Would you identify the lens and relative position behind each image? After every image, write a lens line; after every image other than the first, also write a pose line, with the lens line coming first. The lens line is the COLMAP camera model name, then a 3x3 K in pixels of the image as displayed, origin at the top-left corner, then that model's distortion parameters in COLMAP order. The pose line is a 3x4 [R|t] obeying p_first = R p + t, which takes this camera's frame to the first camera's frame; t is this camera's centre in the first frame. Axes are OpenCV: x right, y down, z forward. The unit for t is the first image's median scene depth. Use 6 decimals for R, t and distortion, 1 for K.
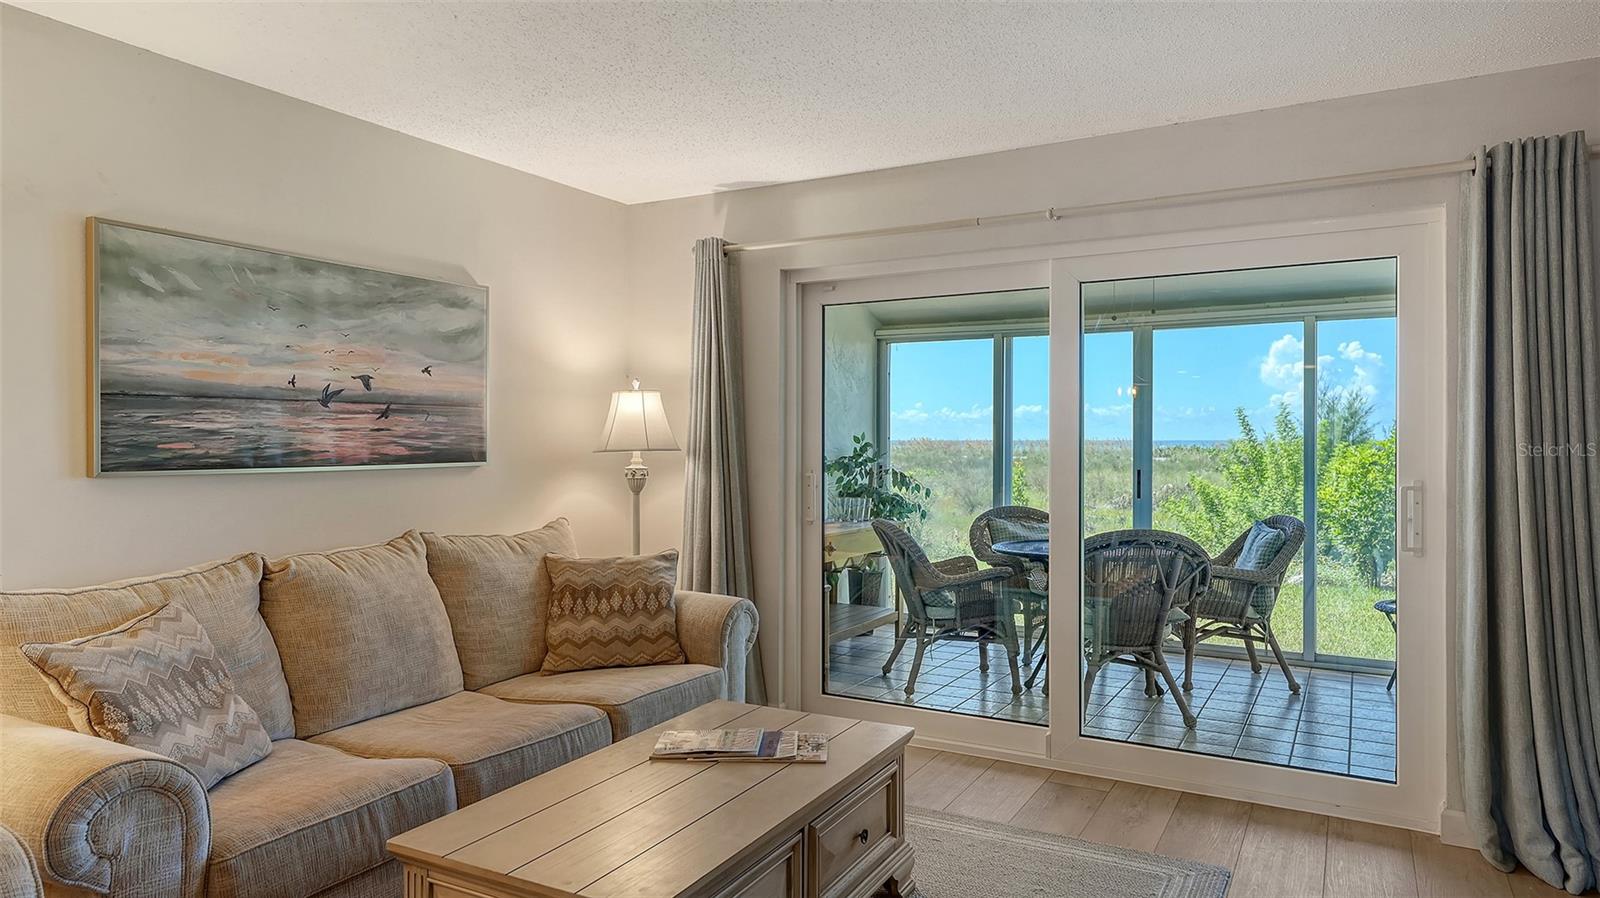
lens RADIAL K [[949.1, 0, 802.1], [0, 949.1, 447.8], [0, 0, 1]] dist [0.000585, 0.000012]
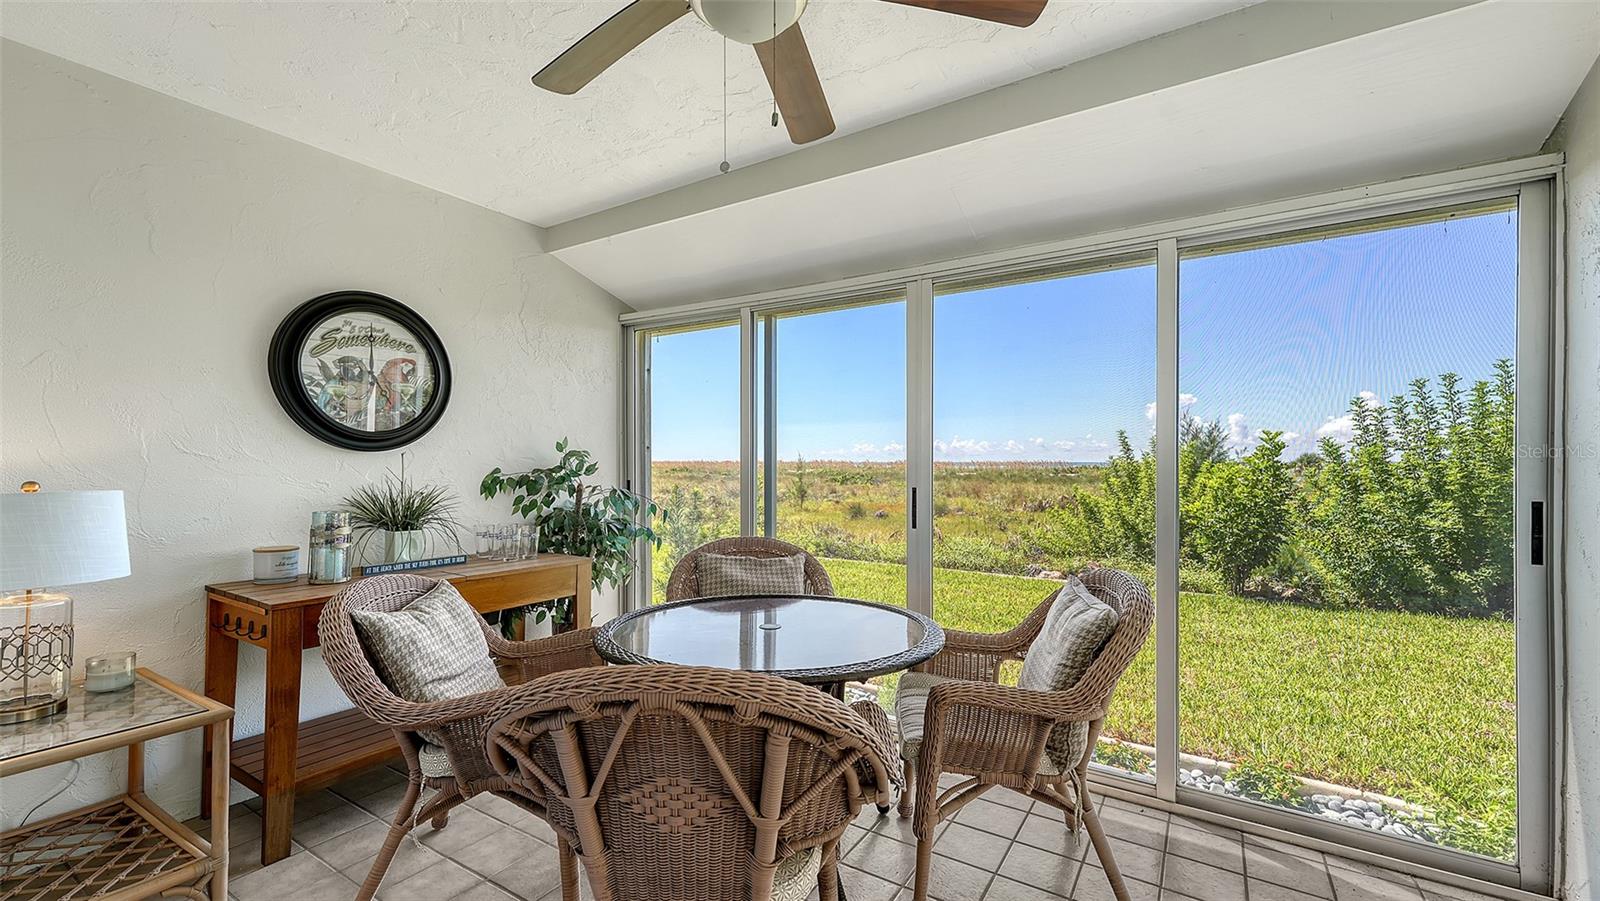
lens RADIAL K [[637.1, 0, 797.1], [0, 637.1, 465.0], [0, 0, 1]] dist [0.002308, 0.008273]
pose [[0.998830, -0.001144, -0.048354, 0.327814], [0.000976, 0.999993, -0.003497, 0.009623], [0.048358, 0.003445, 0.998824, 0.596781]]
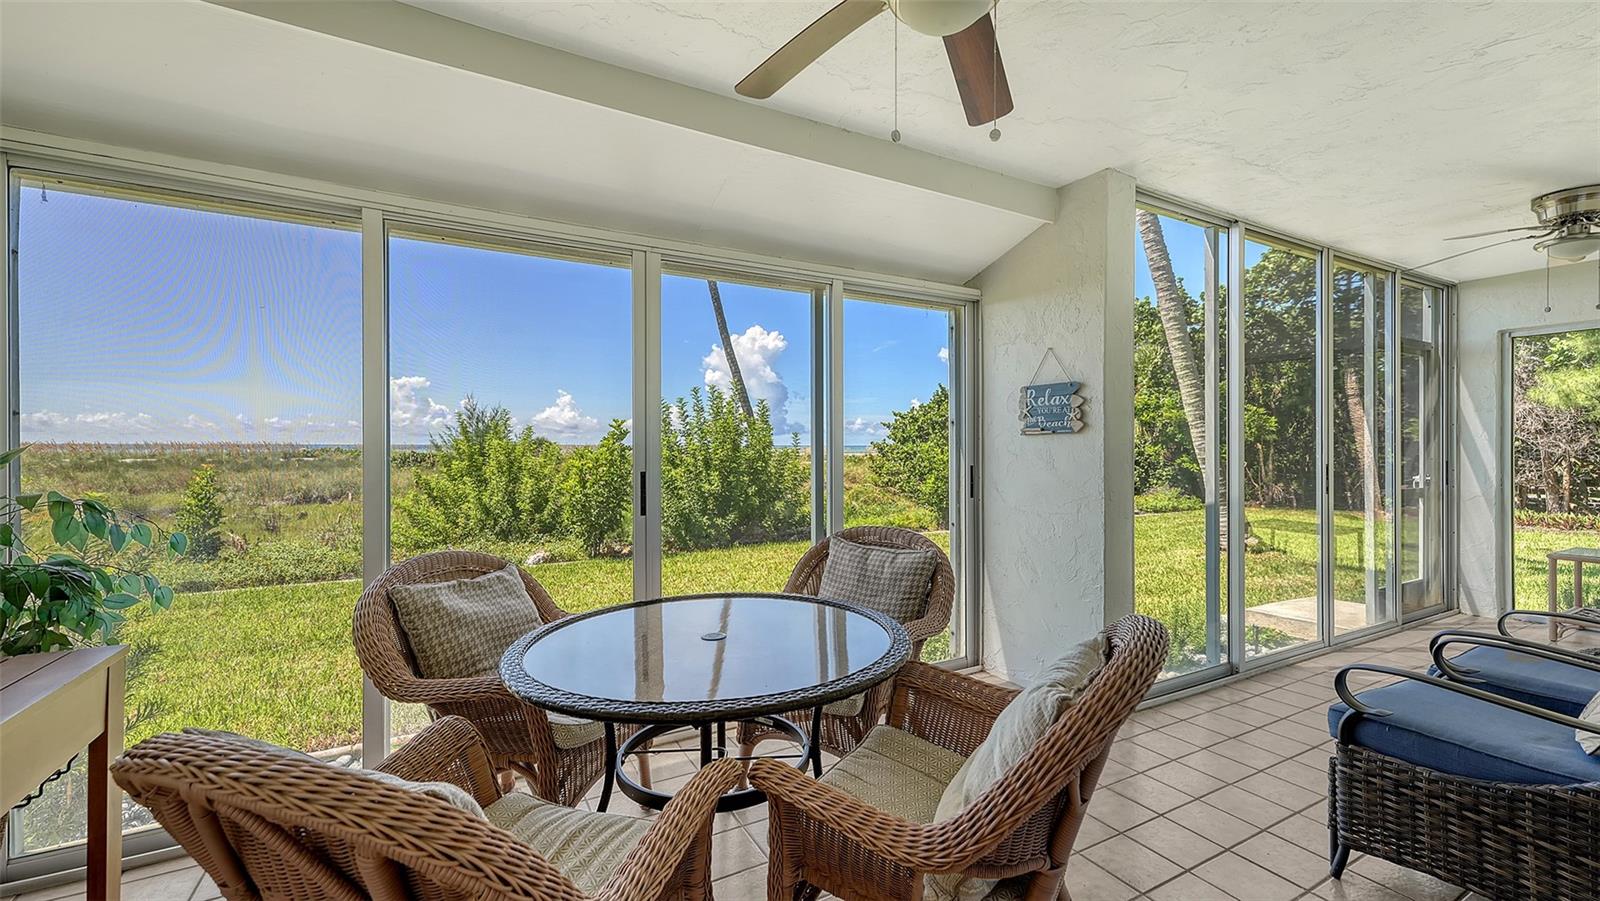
lens RADIAL K [[641.8, 0, 793.6], [0, 641.8, 441.5], [0, 0, 1]] dist [0.002038, 0.000740]
pose [[0.525304, 0.005332, 0.850898, 0.043578], [0.004879, 0.999945, -0.009278, 0.008499], [-0.850901, 0.009025, 0.525249, 0.768428]]
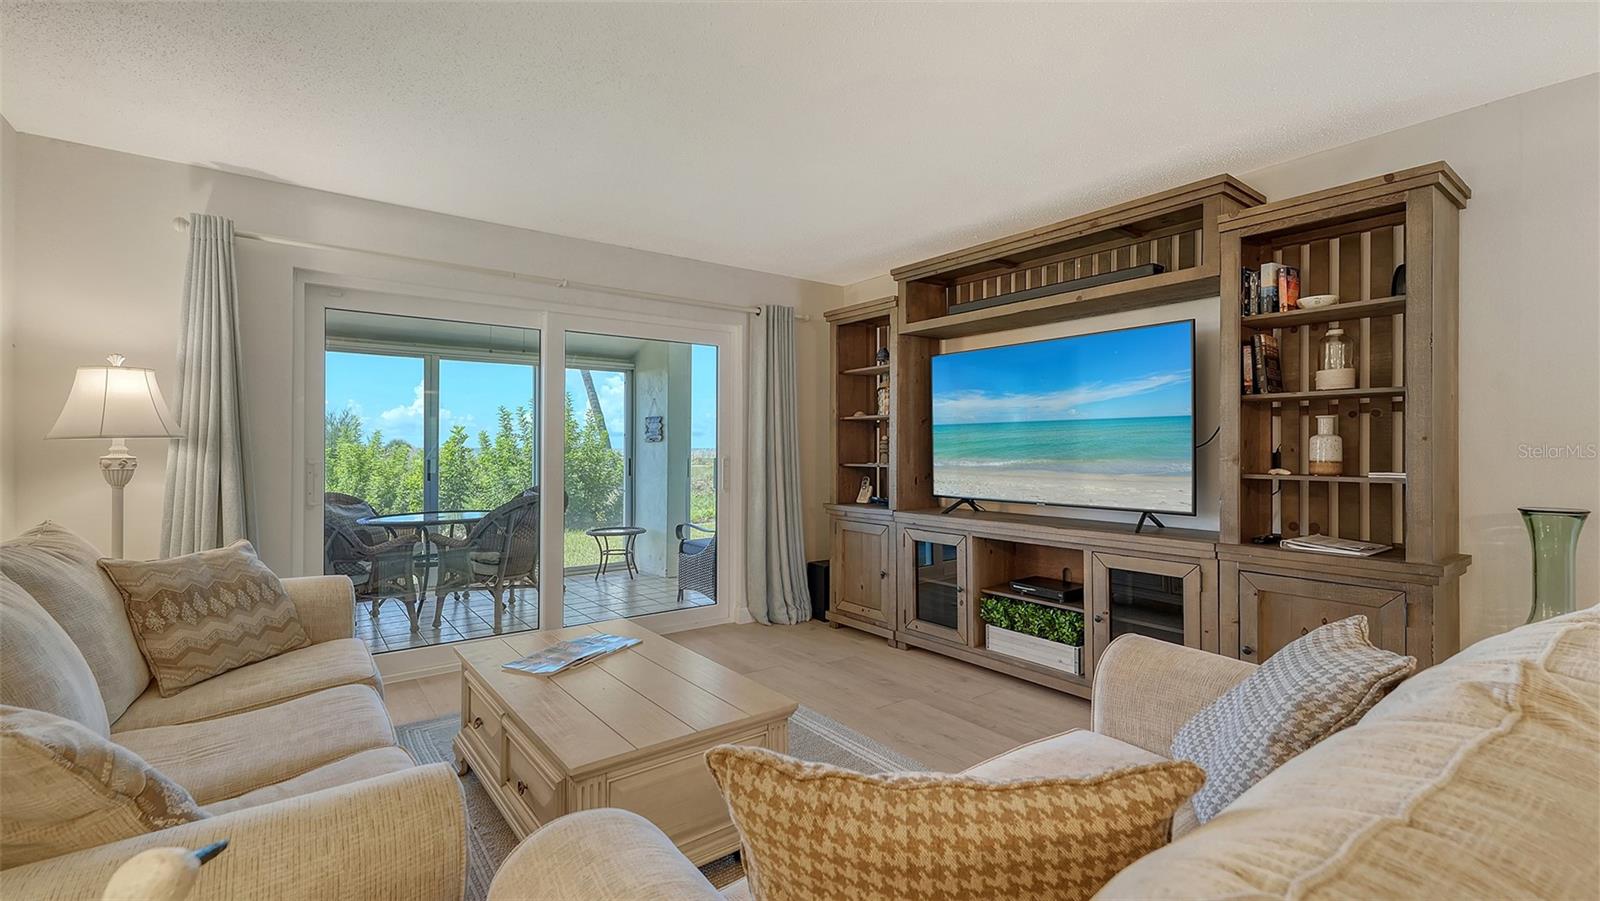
lens RADIAL K [[696.3, 0, 800.8], [0, 696.3, 446.1], [0, 0, 1]] dist [-0.001048, -0.000082]
pose [[0.394043, 0.002440, 0.919089, -0.385889], [0.006346, 0.999965, -0.005375, 0.013527], [-0.919070, 0.007951, 0.394014, 0.140639]]
